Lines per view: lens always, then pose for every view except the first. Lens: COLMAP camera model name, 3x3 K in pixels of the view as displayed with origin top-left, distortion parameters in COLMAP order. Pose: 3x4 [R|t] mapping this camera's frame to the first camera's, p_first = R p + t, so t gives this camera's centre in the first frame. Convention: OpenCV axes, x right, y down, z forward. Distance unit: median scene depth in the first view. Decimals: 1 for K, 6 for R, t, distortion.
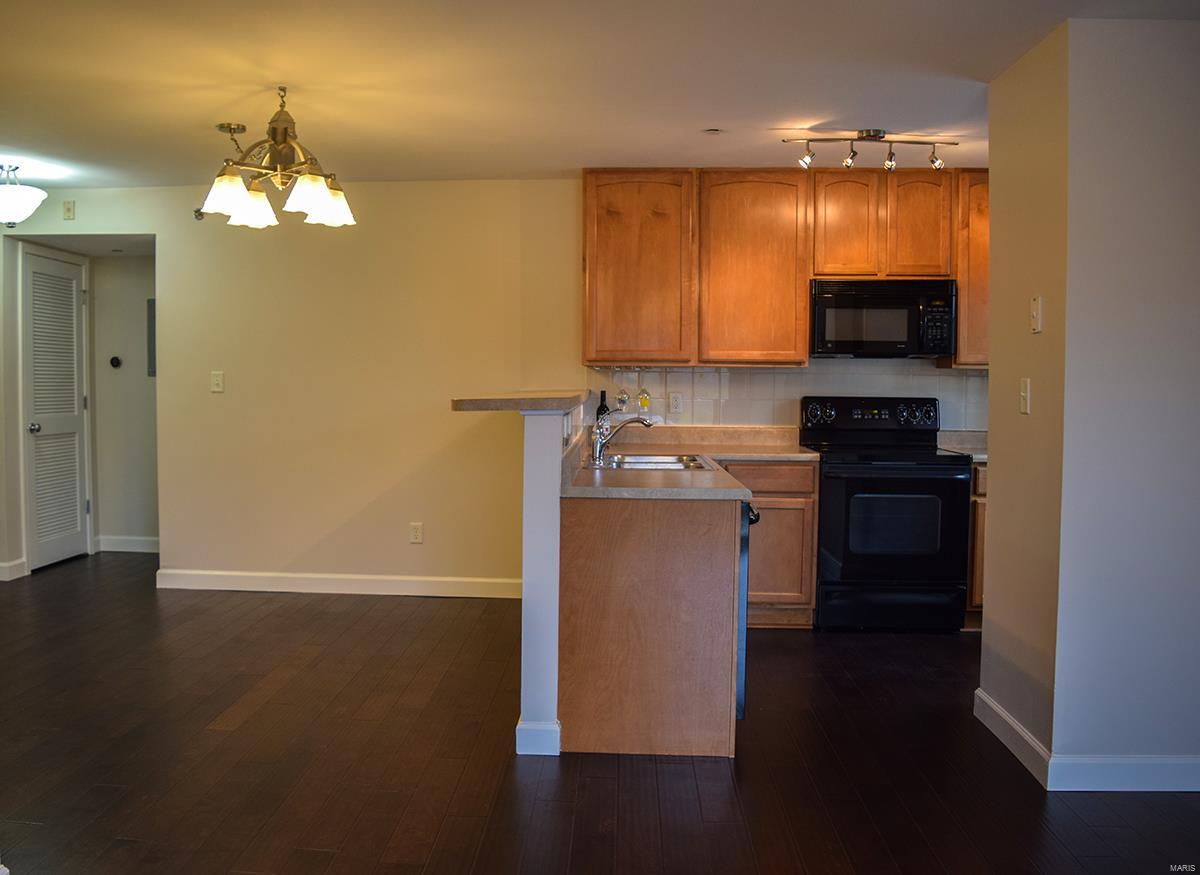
lens RADIAL K [[1026.8, 0, 518.9], [0, 1026.8, 428.7], [0, 0, 1]] dist [-0.090744, -0.012158]
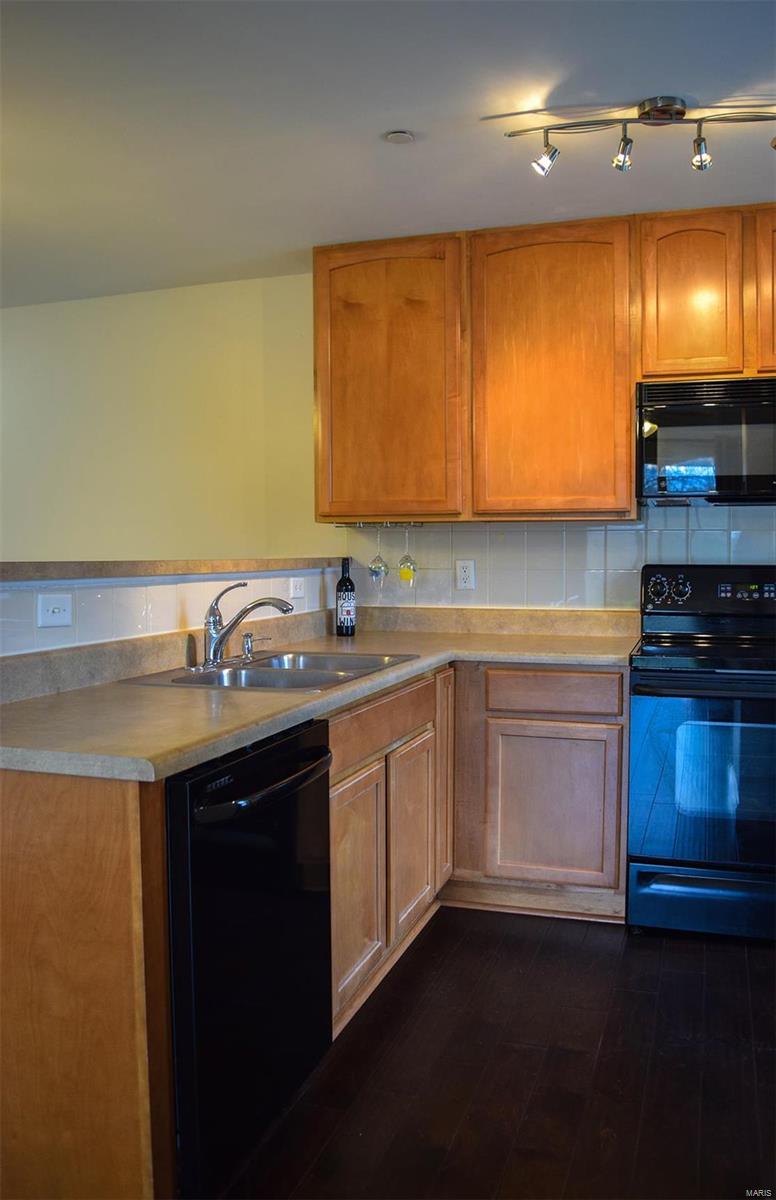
lens RADIAL K [[942.5, 0, 387.4], [0, 942.5, 602.9], [0, 0, 1]] dist [-0.103253, 0.028507]
pose [[0.974484, 0.003968, -0.224420, 0.263941], [-0.003760, 0.999992, 0.001355, -0.006973], [0.224424, -0.000477, 0.974492, 0.380814]]
